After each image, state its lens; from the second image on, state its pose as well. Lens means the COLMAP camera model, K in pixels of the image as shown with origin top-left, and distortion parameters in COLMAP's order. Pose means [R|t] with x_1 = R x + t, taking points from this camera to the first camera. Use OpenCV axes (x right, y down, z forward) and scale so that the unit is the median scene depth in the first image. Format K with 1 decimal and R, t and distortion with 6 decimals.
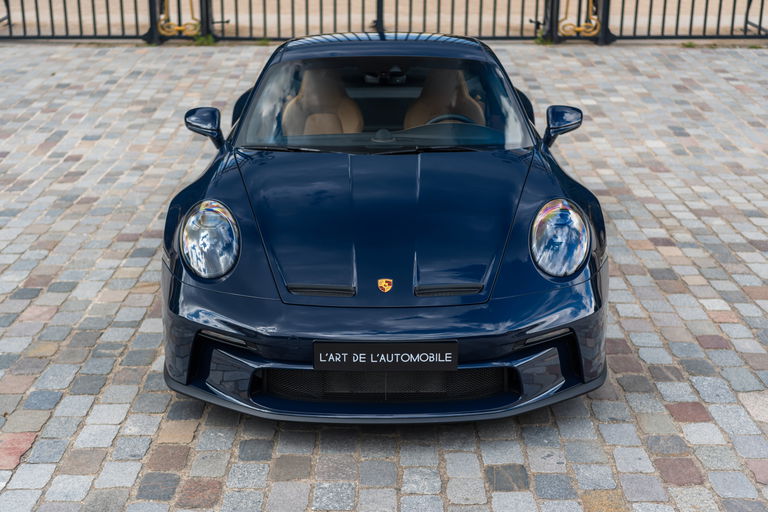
lens RADIAL K [[1137.2, 0, 384.0], [0, 1137.2, 256.0], [0, 0, 1]] dist [0.016594, -0.080177]
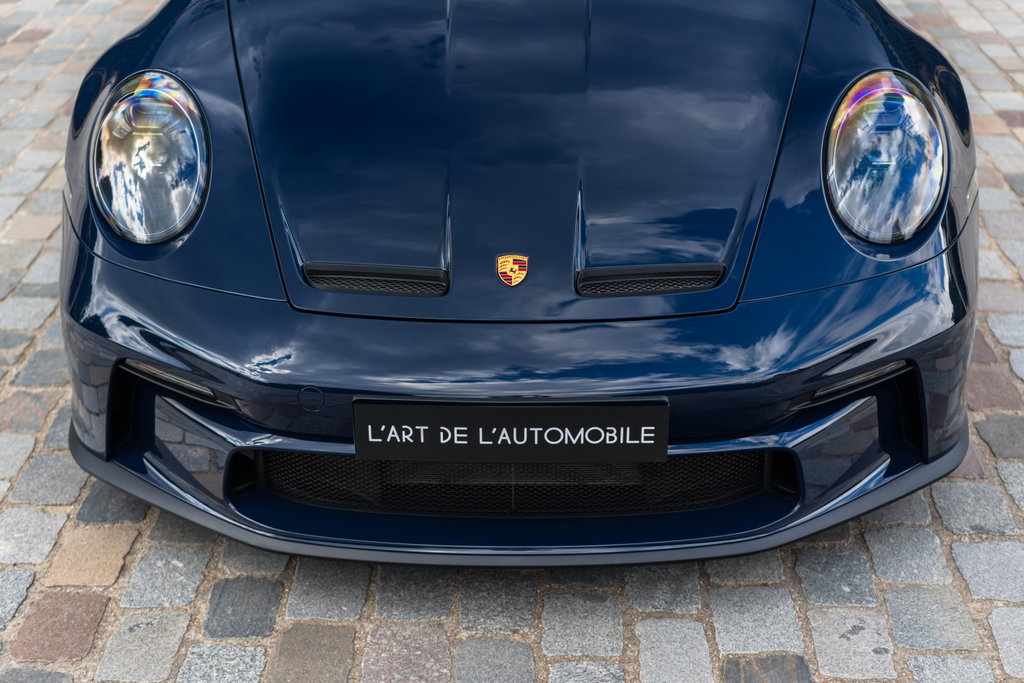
lens RADIAL K [[1516.3, 0, 512.0], [0, 1516.3, 341.5], [0, 0, 1]] dist [0.016594, -0.080177]
pose [[0.999732, 0.006969, -0.022087, 0.007646], [-0.003165, 0.985821, 0.167769, -0.025638], [0.022943, -0.167654, 0.985579, 0.204228]]
